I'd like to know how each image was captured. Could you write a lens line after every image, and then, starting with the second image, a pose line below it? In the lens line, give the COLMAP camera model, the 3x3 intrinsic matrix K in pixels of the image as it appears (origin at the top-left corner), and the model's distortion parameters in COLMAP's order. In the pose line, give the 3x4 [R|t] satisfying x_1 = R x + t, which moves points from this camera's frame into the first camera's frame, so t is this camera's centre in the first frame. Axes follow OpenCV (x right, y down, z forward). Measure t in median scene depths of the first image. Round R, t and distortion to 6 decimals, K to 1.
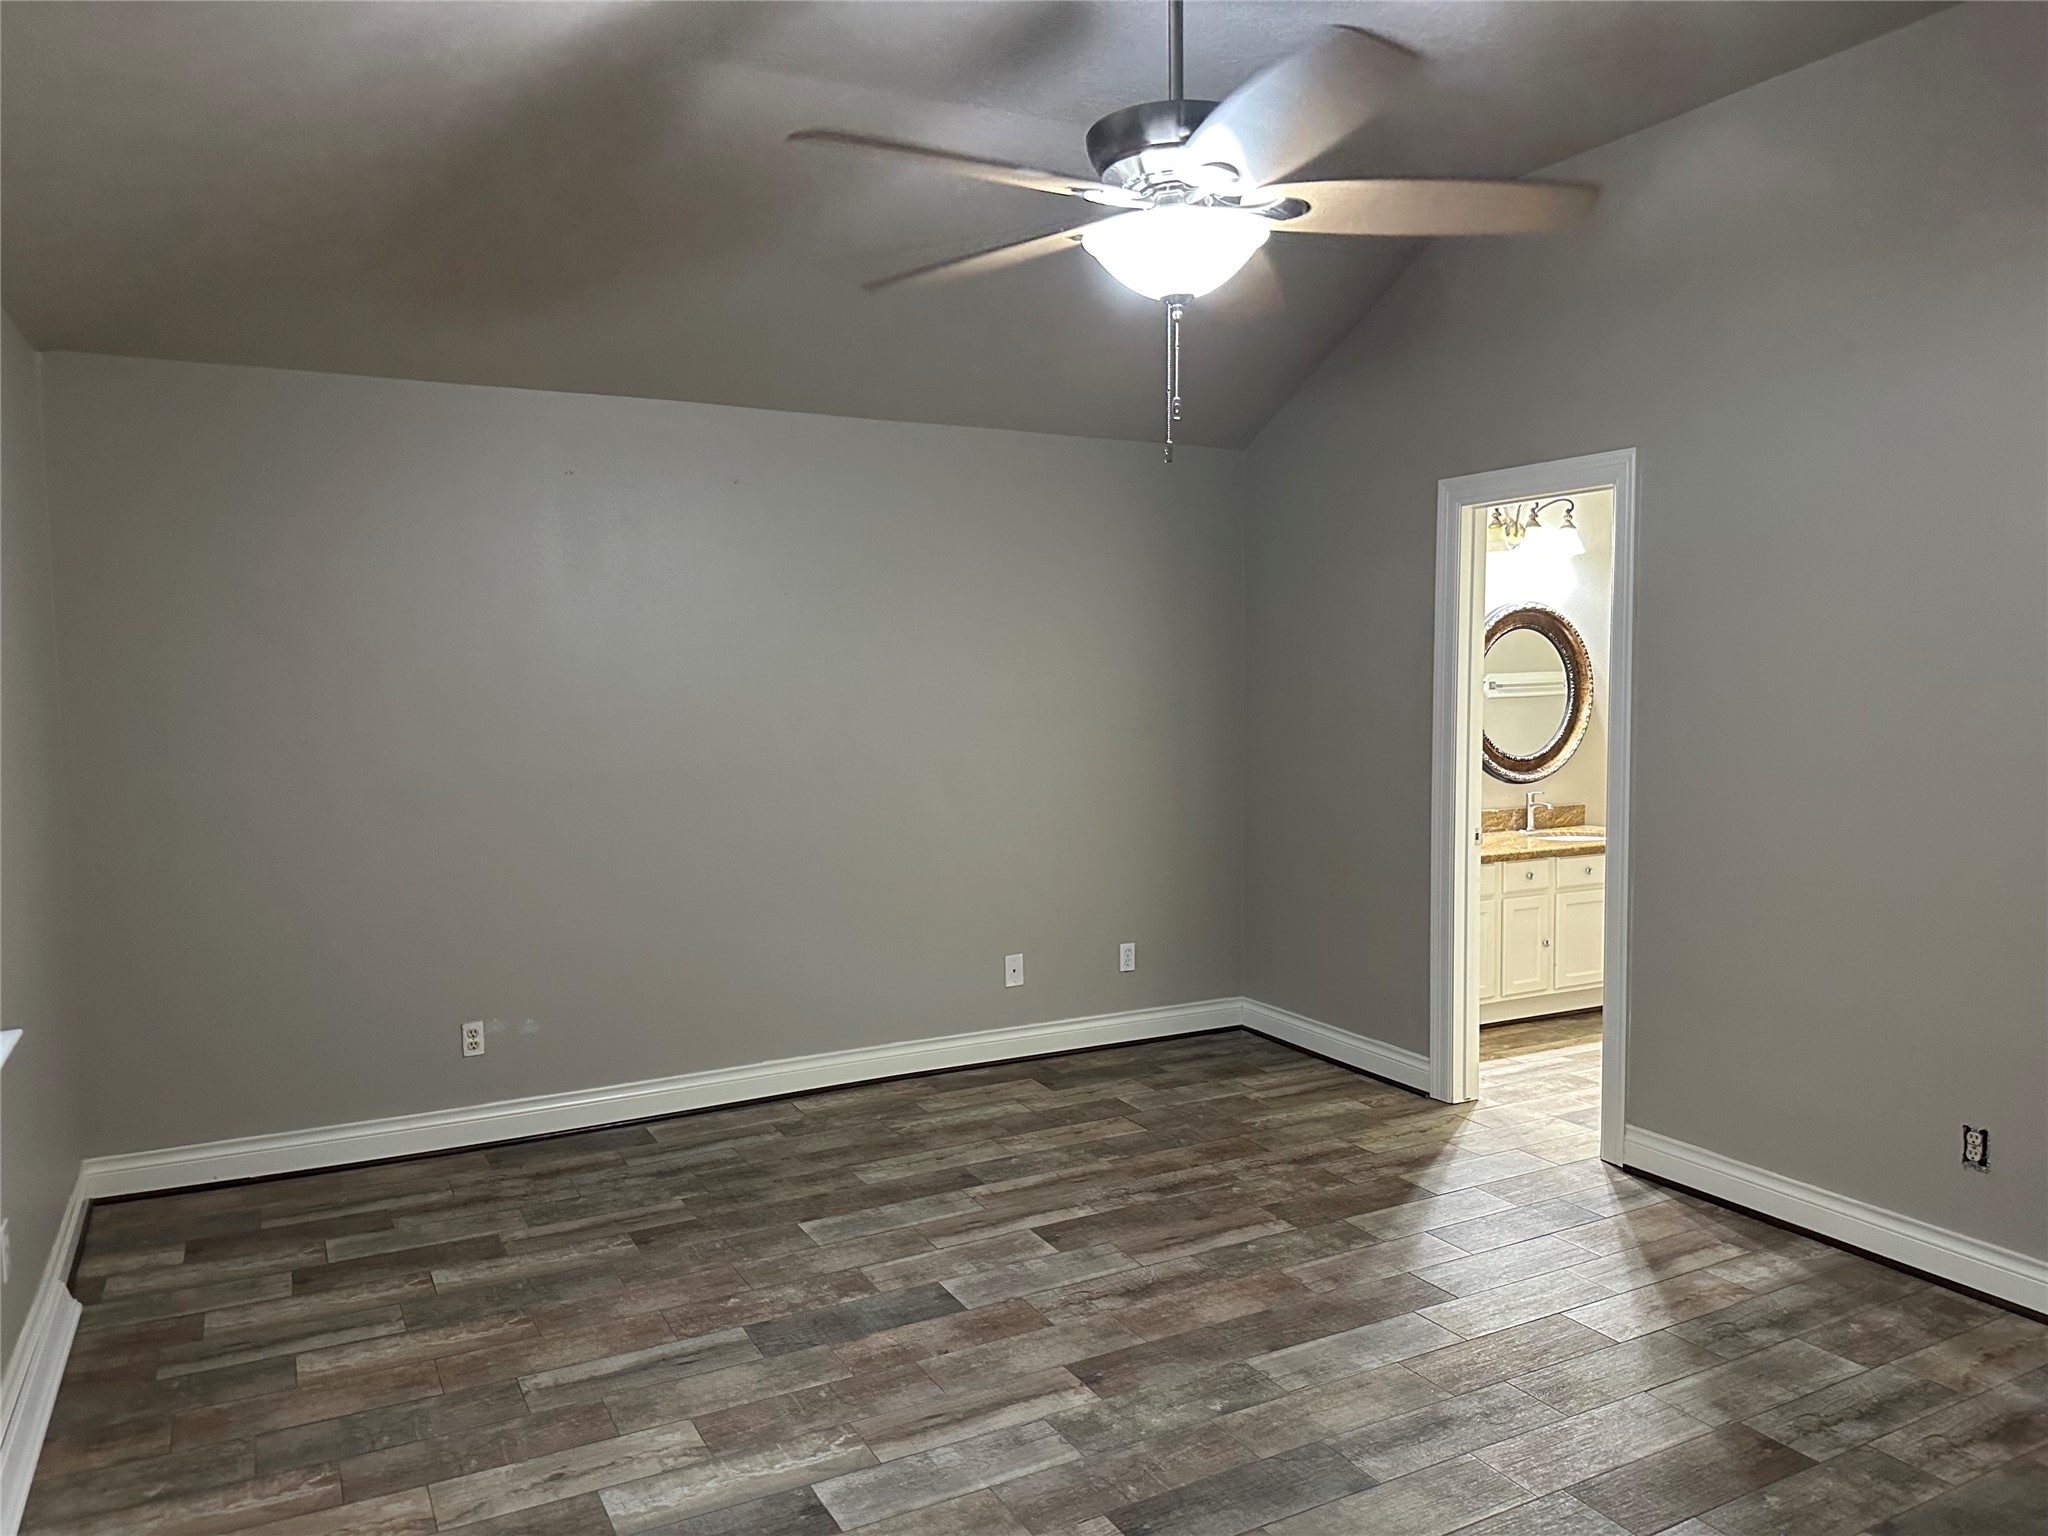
lens RADIAL K [[1445.7, 0, 1031.7], [0, 1445.7, 767.5], [0, 0, 1]] dist [0.026793, -0.038968]
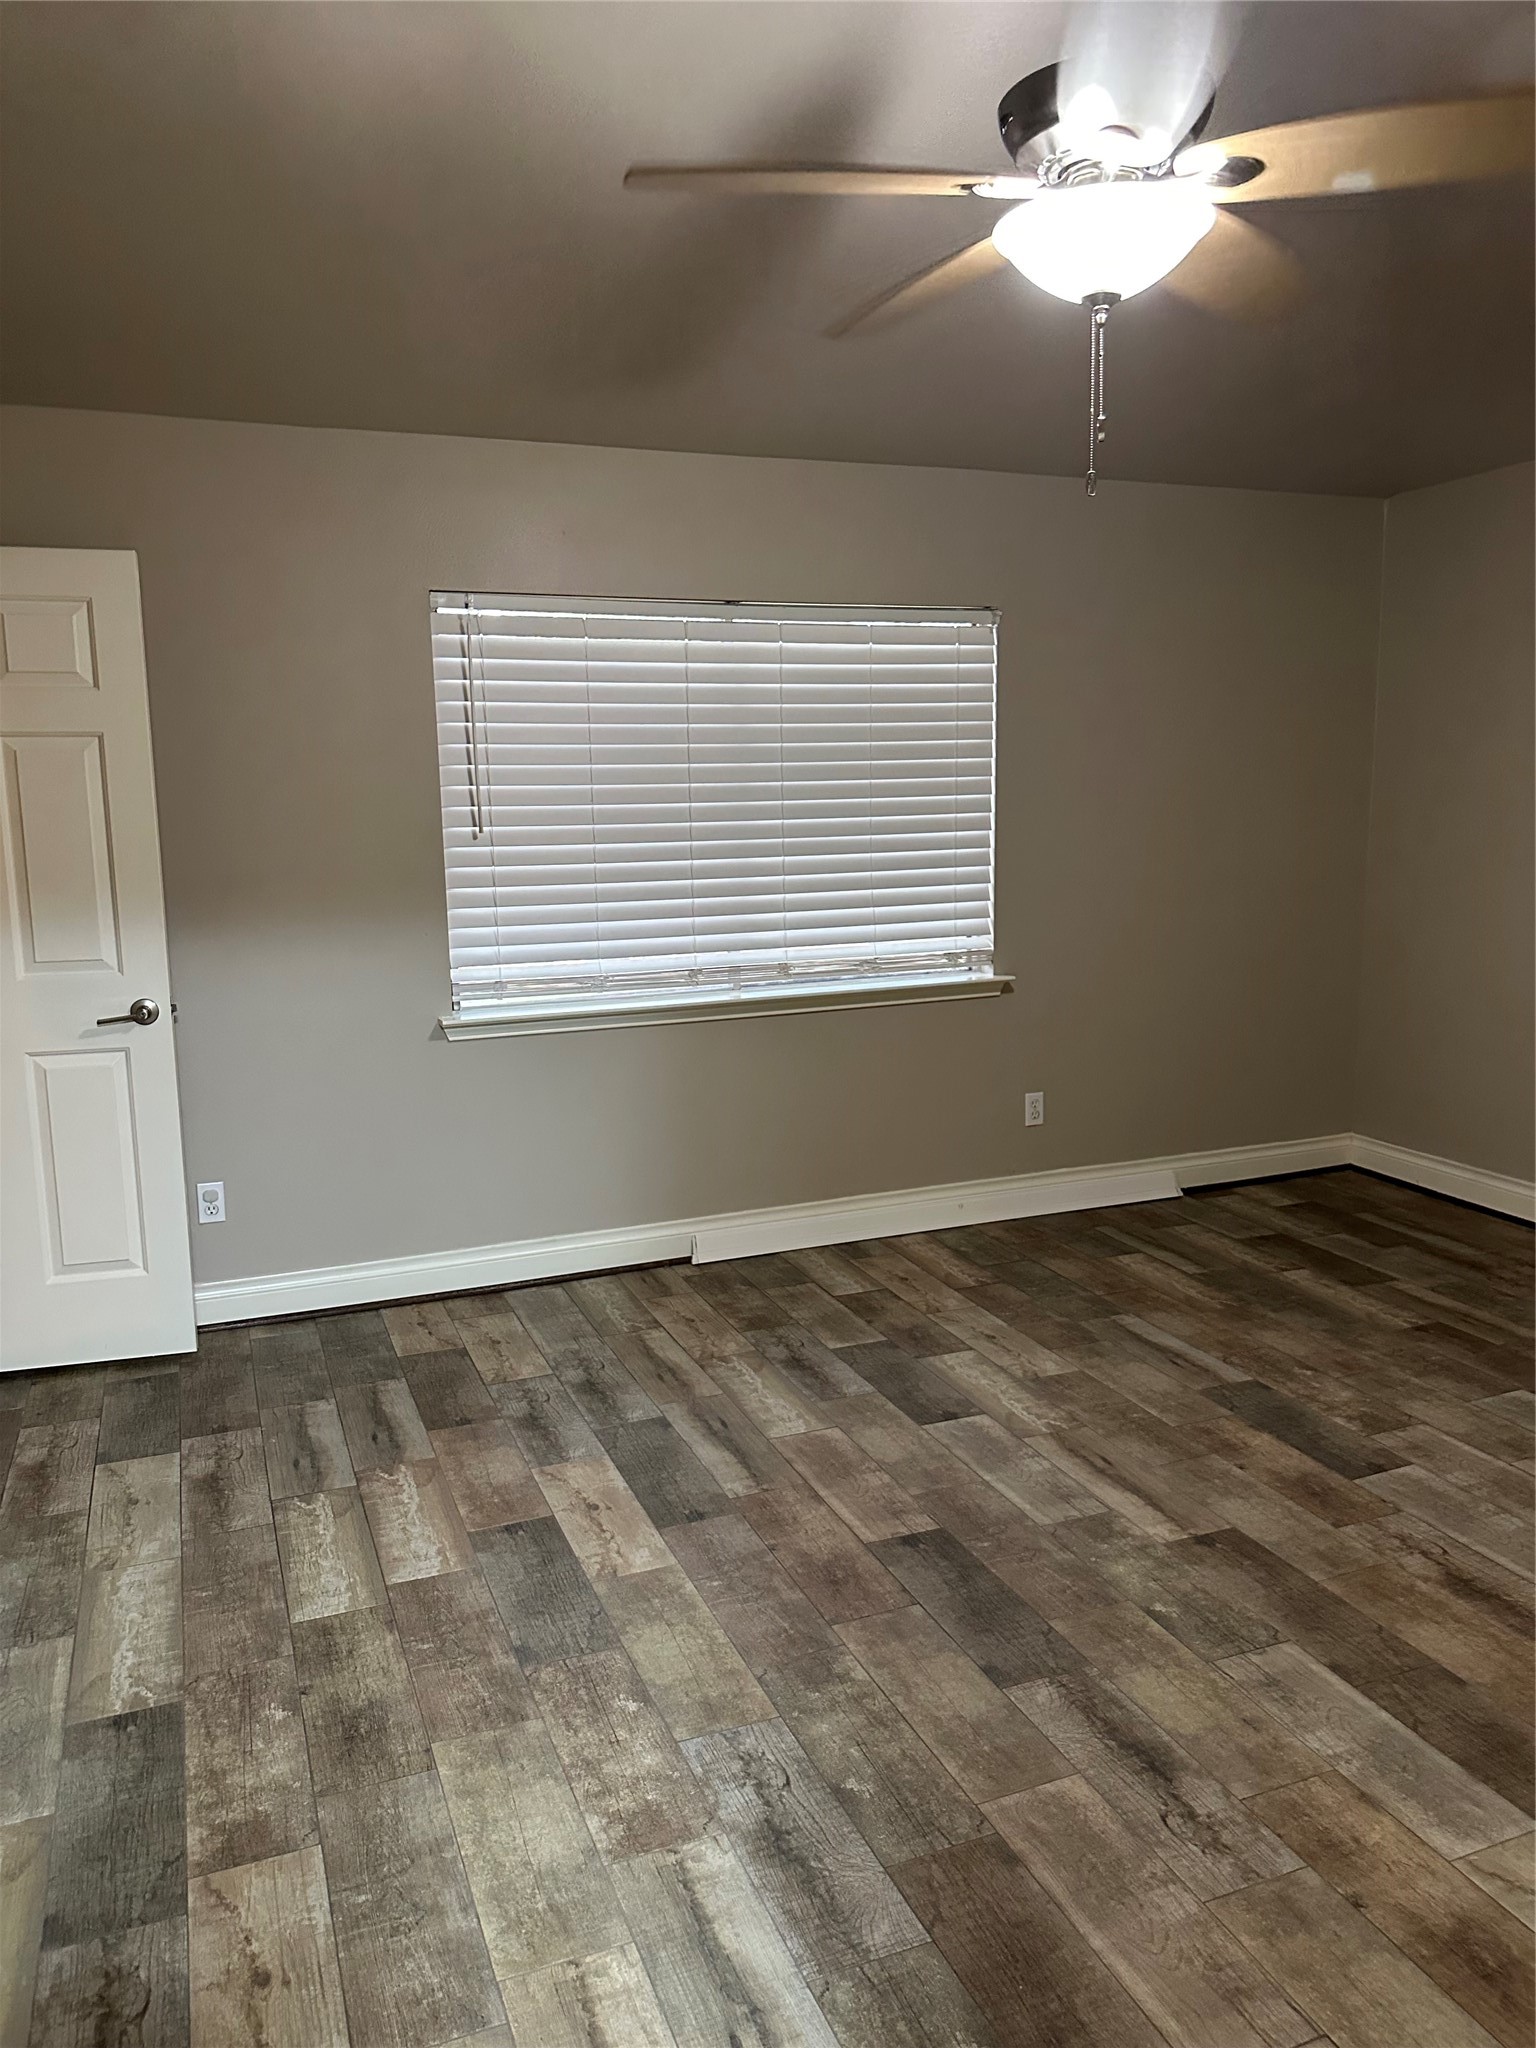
lens RADIAL K [[1445.7, 0, 765.0], [0, 1445.7, 1022.2], [0, 0, 1]] dist [0.026793, -0.038968]
pose [[-0.113297, 0.163386, -0.980035, 0.857487], [-0.046056, 0.984462, 0.169448, -0.034715], [0.992493, 0.064334, -0.104012, 0.758182]]
